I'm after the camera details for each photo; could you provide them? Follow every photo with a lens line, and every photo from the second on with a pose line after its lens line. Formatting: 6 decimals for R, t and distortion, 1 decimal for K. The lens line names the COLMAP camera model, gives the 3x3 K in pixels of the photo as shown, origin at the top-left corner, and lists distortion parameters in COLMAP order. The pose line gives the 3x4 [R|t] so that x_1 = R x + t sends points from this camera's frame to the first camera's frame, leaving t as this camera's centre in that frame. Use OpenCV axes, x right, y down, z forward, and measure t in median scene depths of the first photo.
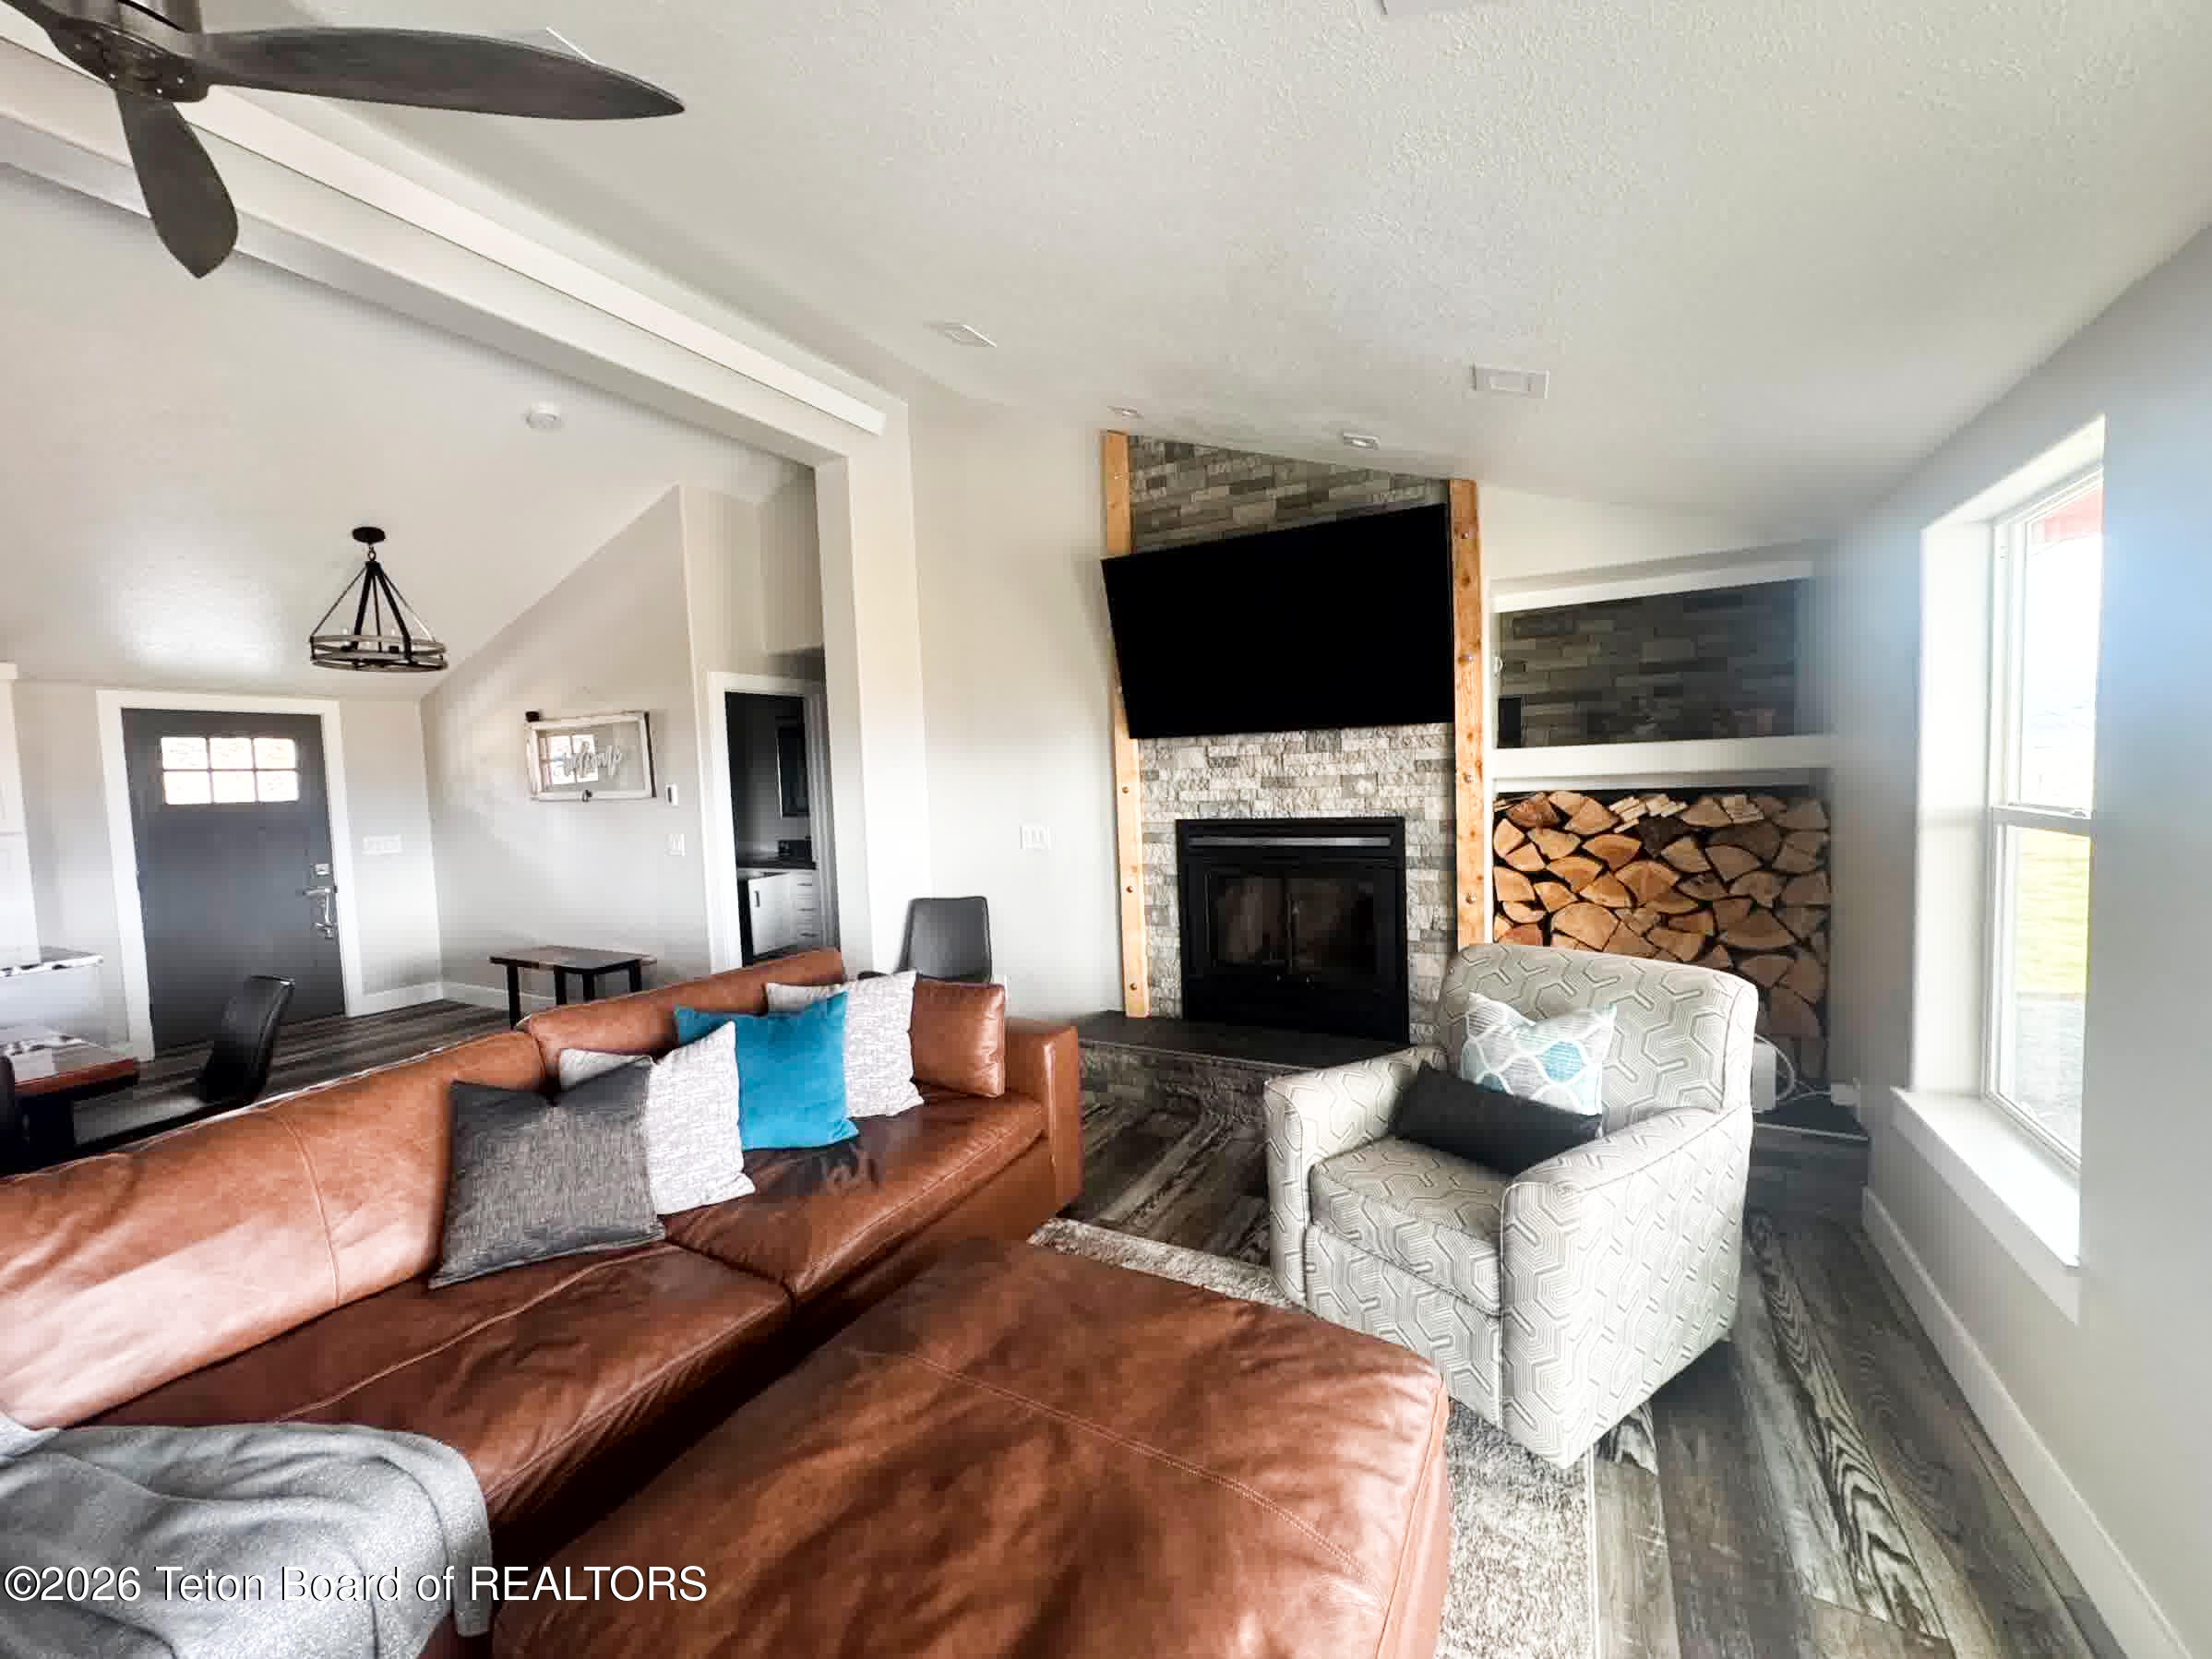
lens RADIAL K [[874.0, 0, 1107.9], [0, 874.0, 828.3], [0, 0, 1]] dist [-0.001785, 0.000523]
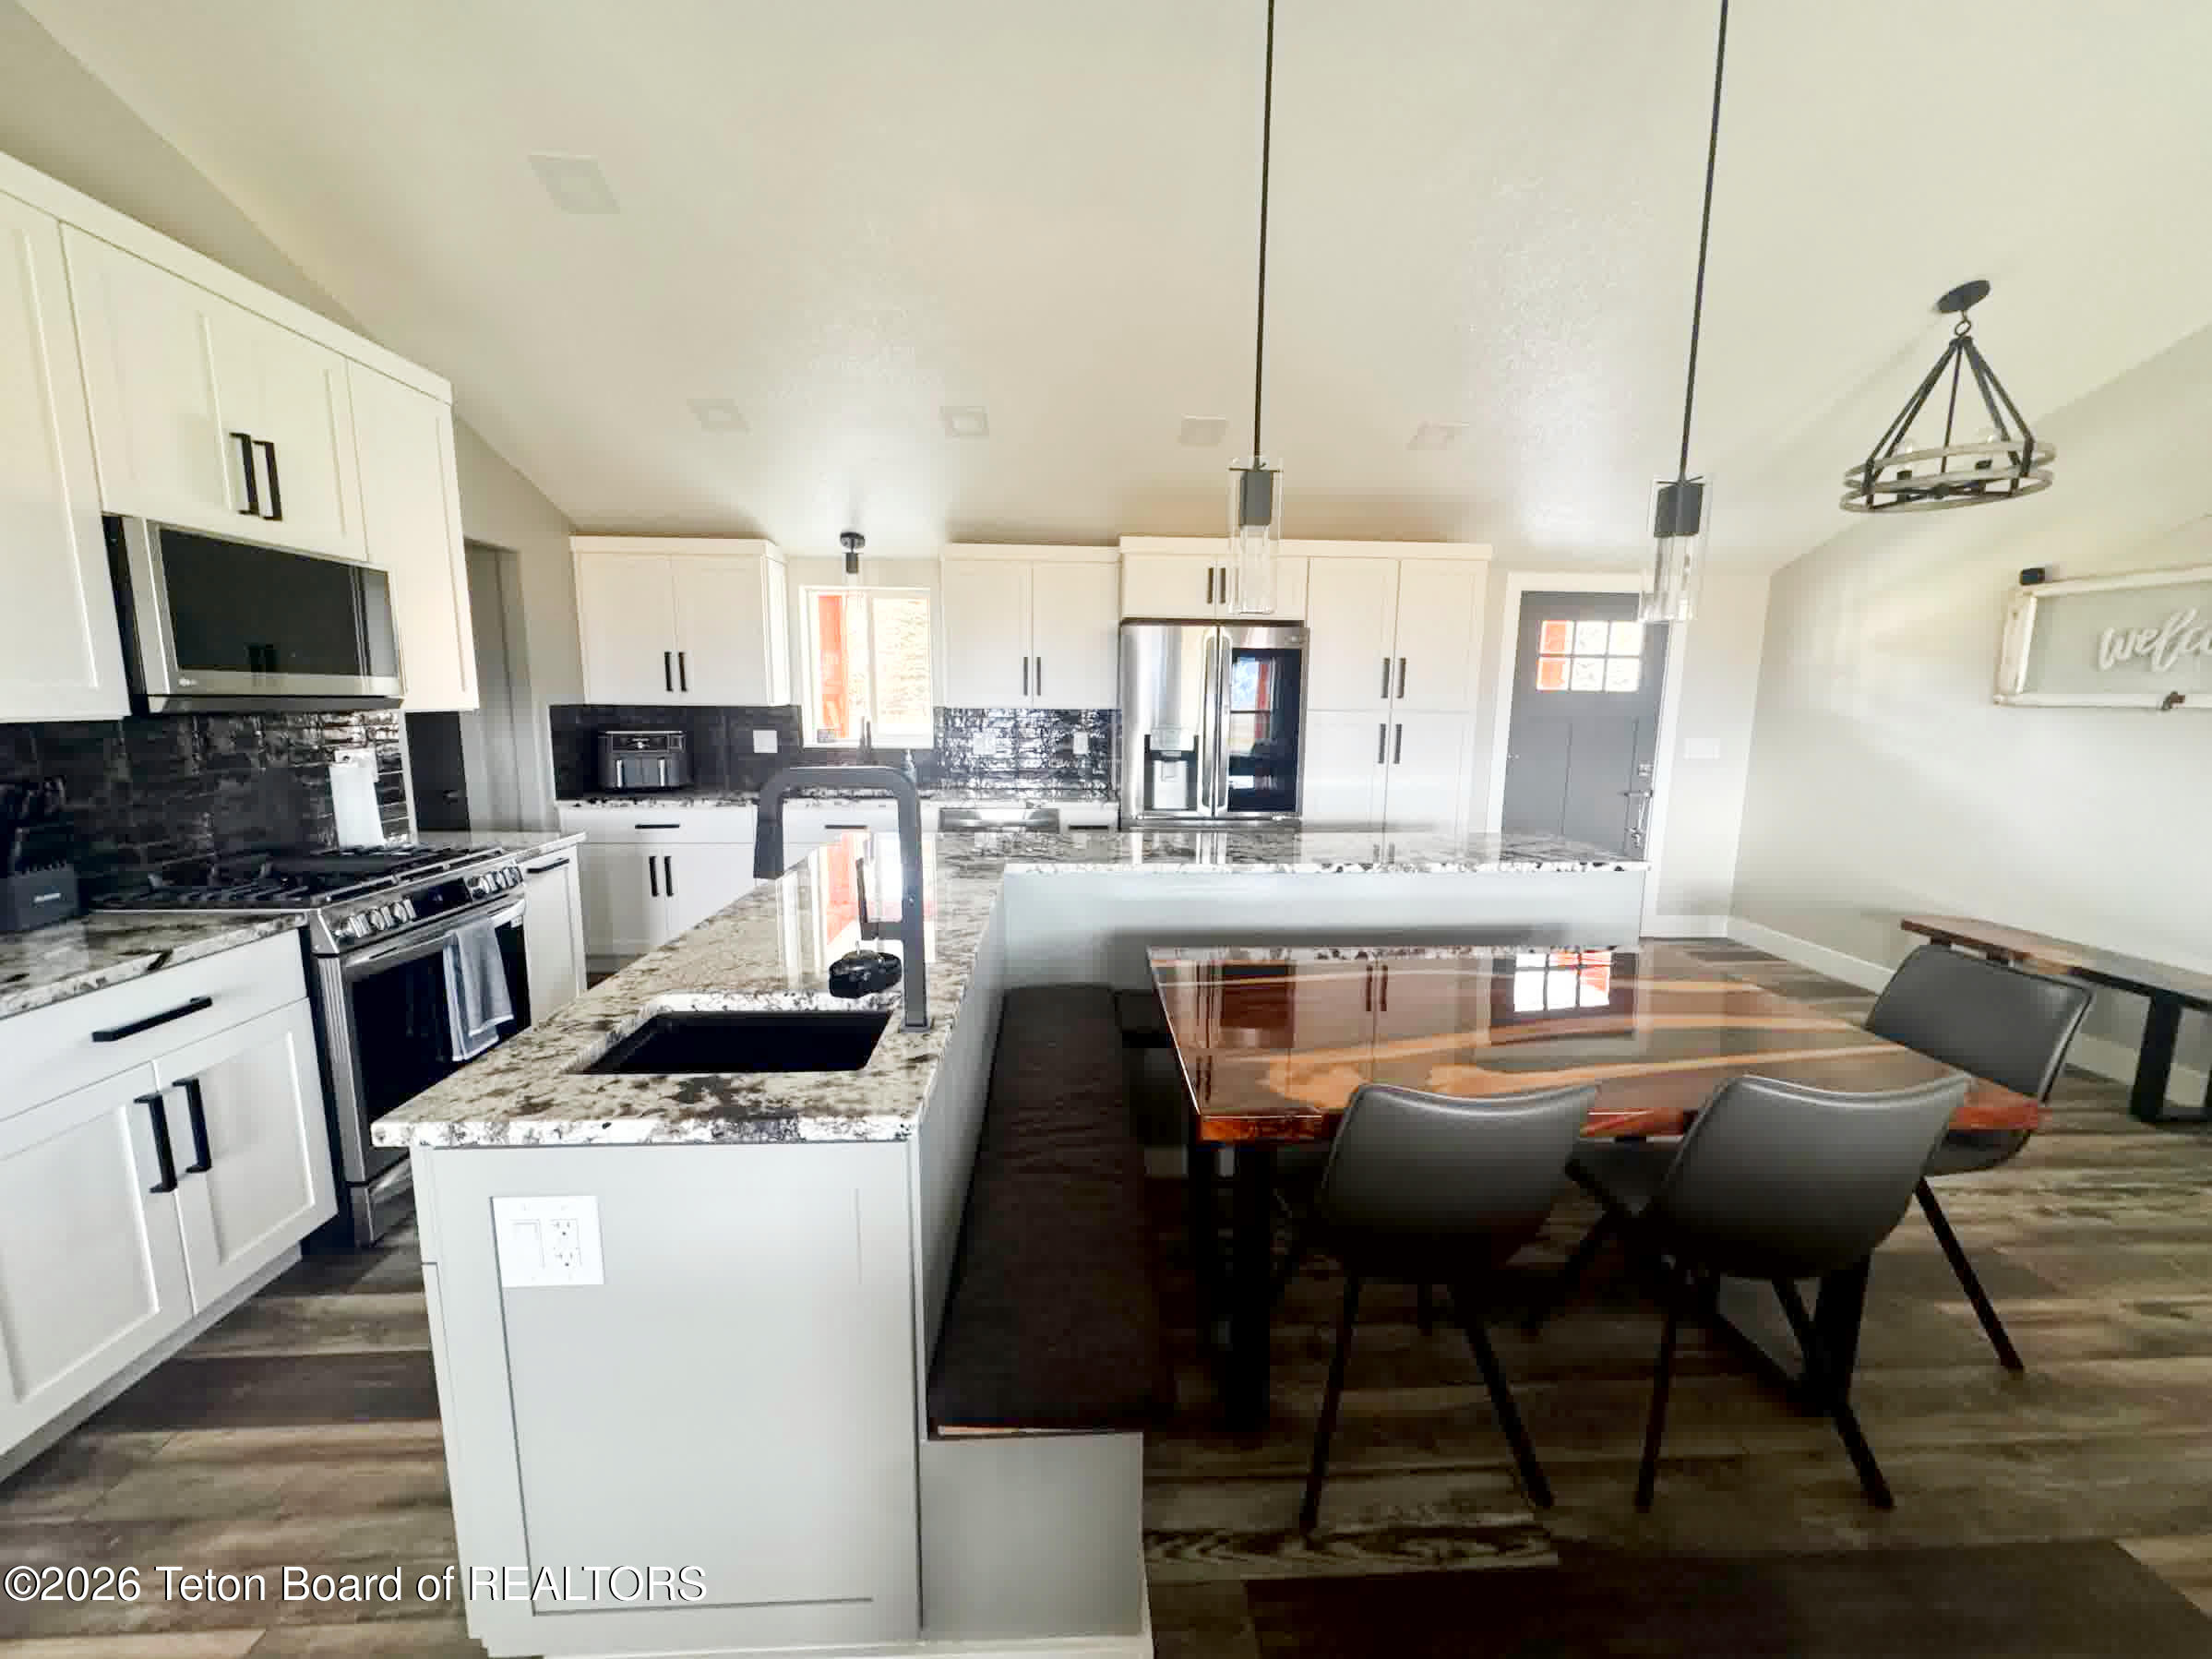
lens RADIAL K [[874.0, 0, 1107.9], [0, 874.0, 828.3], [0, 0, 1]] dist [-0.001785, 0.000523]
pose [[0.517158, 0.168943, -0.839051, -0.995900], [-0.081223, 0.985588, 0.148385, 0.040898], [0.852027, -0.008589, 0.523427, 0.143758]]
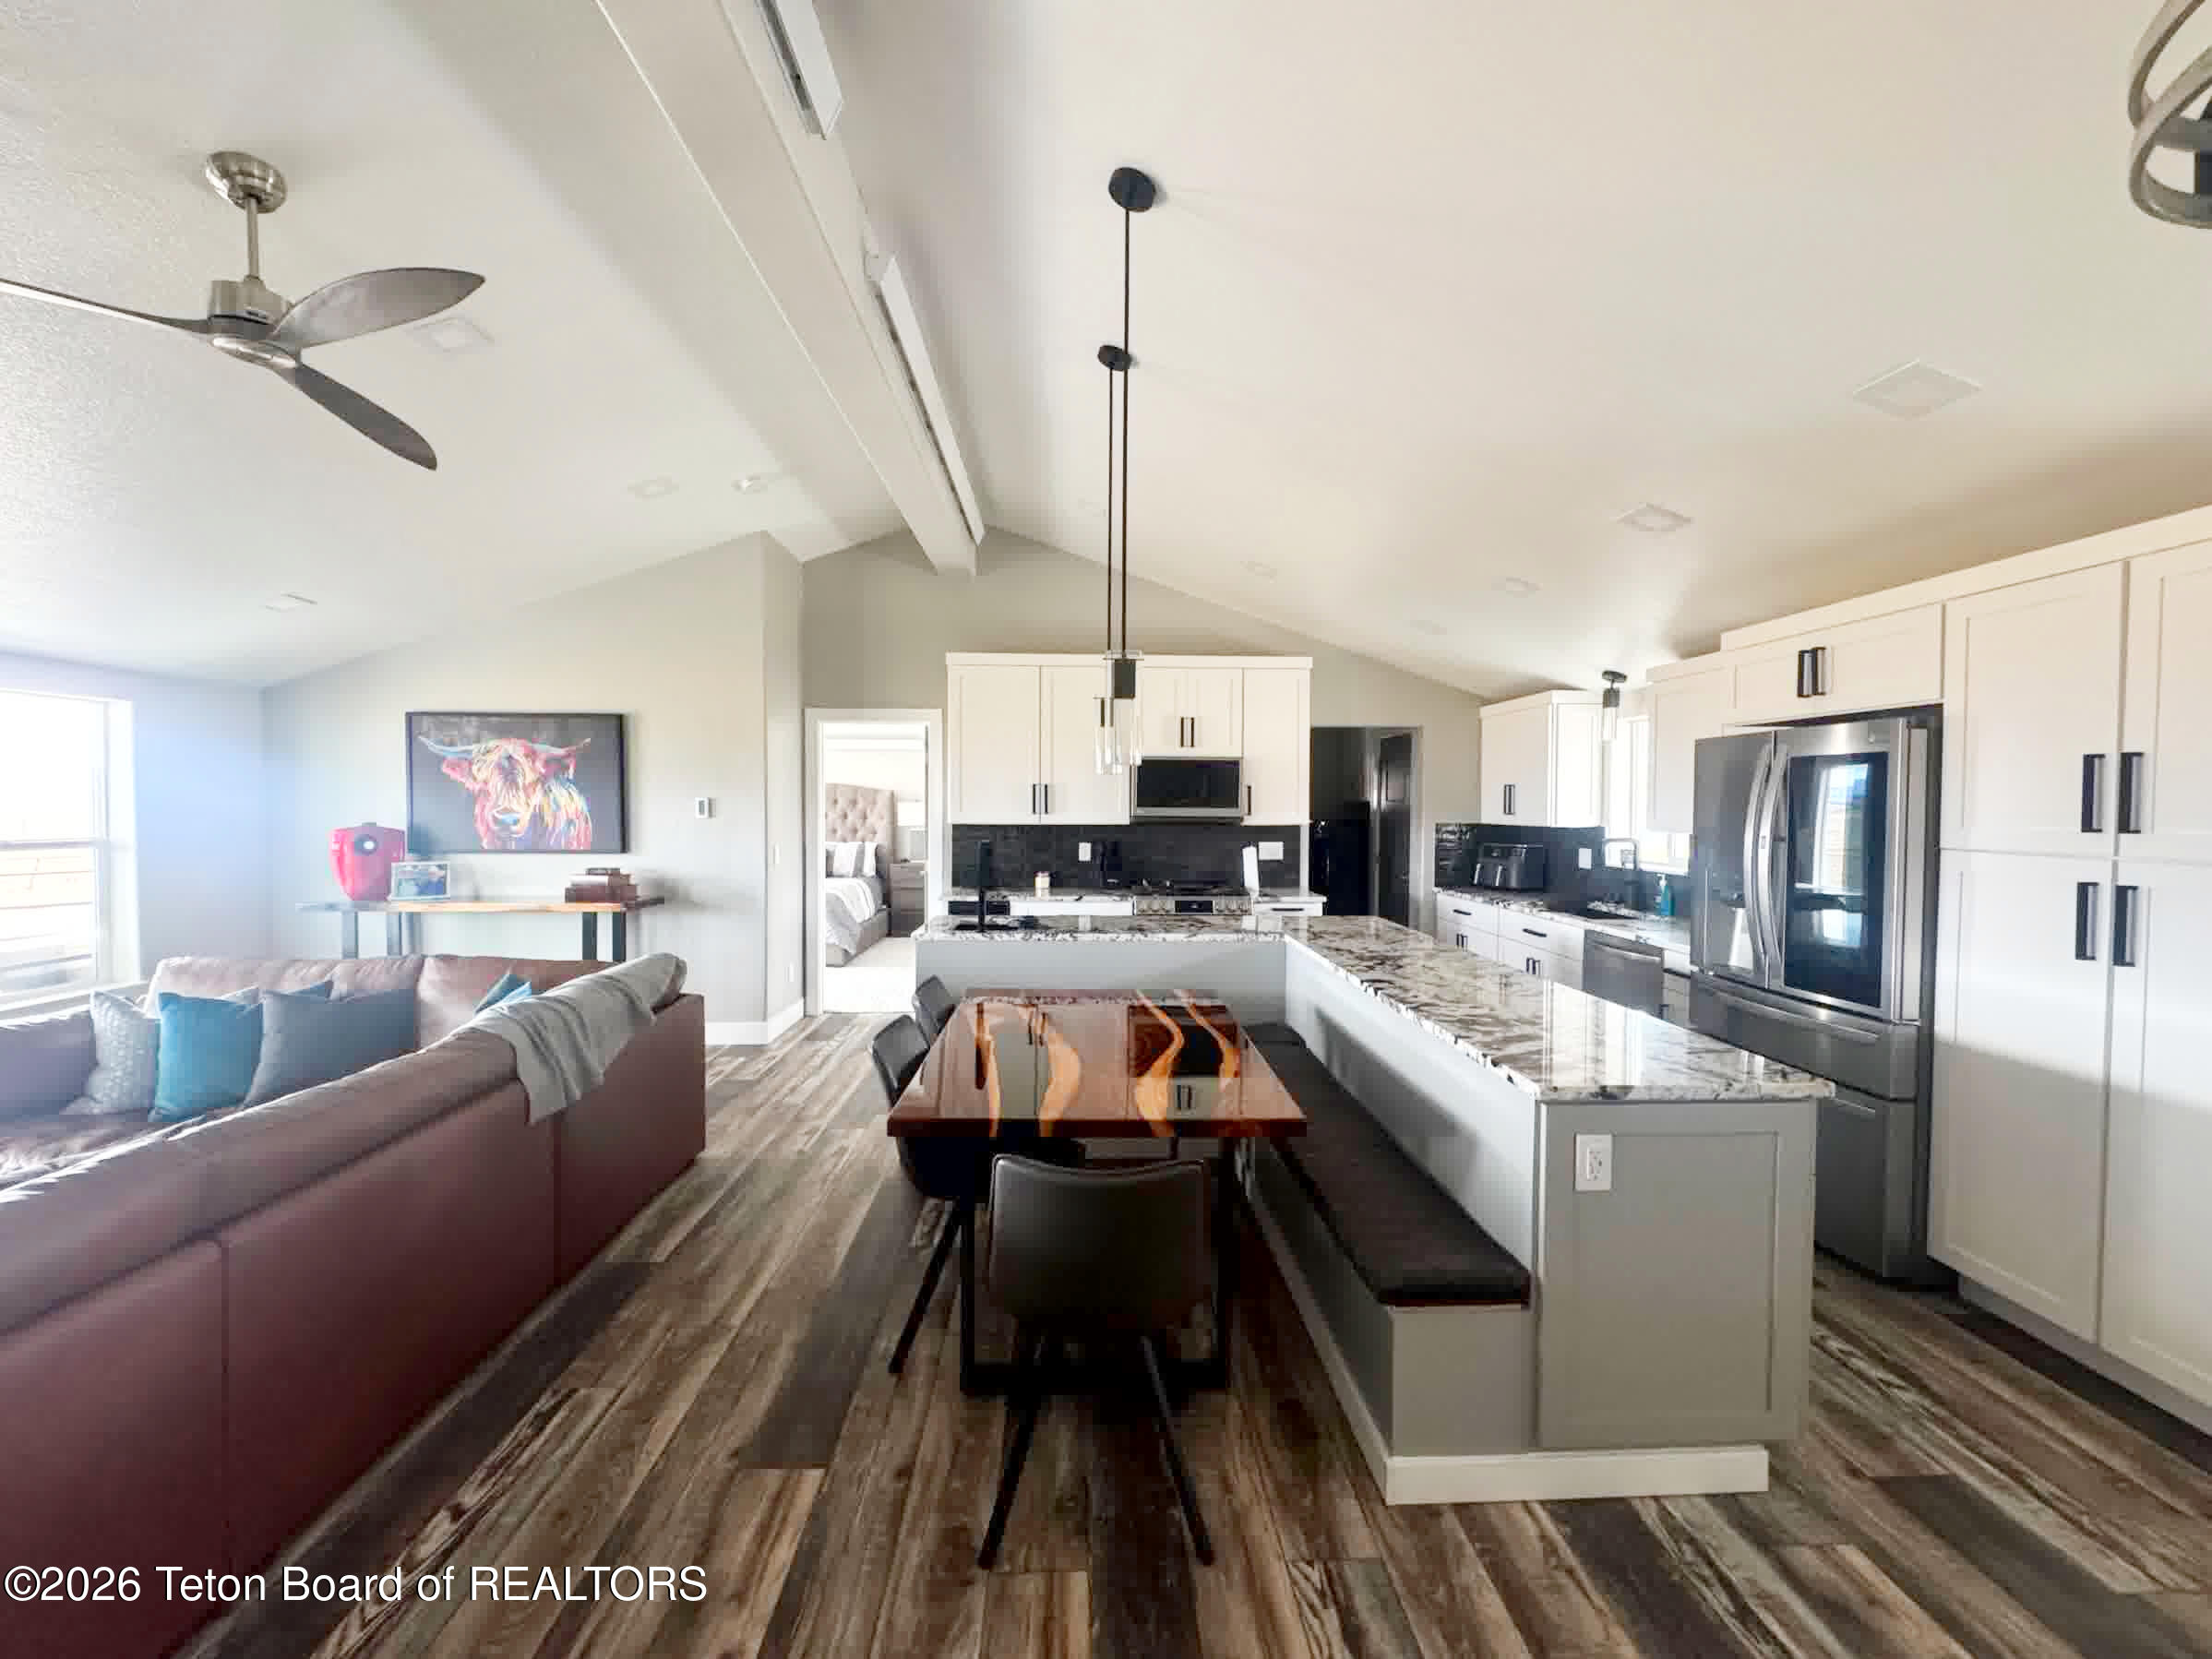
lens RADIAL K [[874.0, 0, 1107.9], [0, 874.0, 828.3], [0, 0, 1]] dist [-0.001785, 0.000523]
pose [[-0.862646, 0.047057, -0.503615, -0.908969], [-0.003959, 0.995004, 0.099754, -0.093021], [0.505793, 0.088046, -0.858150, 1.822920]]
